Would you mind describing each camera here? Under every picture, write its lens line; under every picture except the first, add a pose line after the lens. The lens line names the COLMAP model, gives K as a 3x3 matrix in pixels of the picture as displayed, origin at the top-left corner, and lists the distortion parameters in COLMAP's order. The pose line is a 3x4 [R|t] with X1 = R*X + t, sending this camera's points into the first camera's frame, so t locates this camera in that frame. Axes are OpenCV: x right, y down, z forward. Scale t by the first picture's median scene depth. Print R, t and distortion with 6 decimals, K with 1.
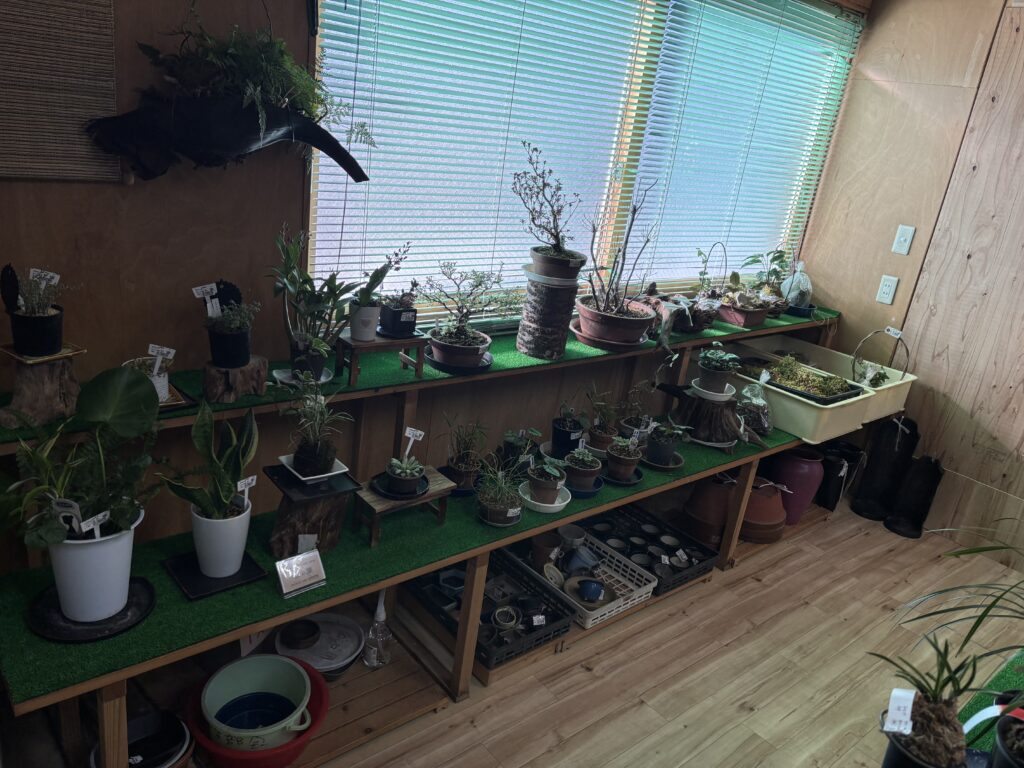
lens RADIAL K [[777.0, 0, 512.0], [0, 777.0, 384.0], [0, 0, 1]] dist [0.062851, -0.069983]
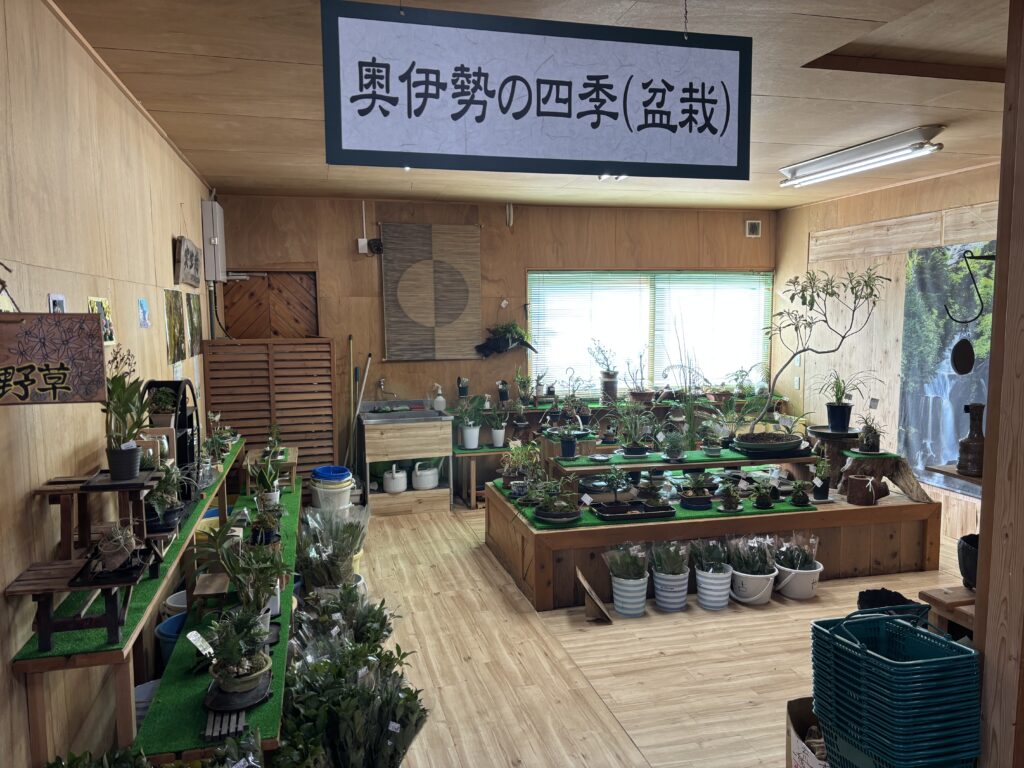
lens RADIAL K [[777.0, 0, 512.0], [0, 777.0, 384.0], [0, 0, 1]] dist [0.062851, -0.069983]
pose [[0.885452, -0.090727, -0.455789, 1.519811], [-0.032659, 0.966186, -0.255770, 0.923958], [0.463582, 0.241358, 0.852548, -2.429700]]
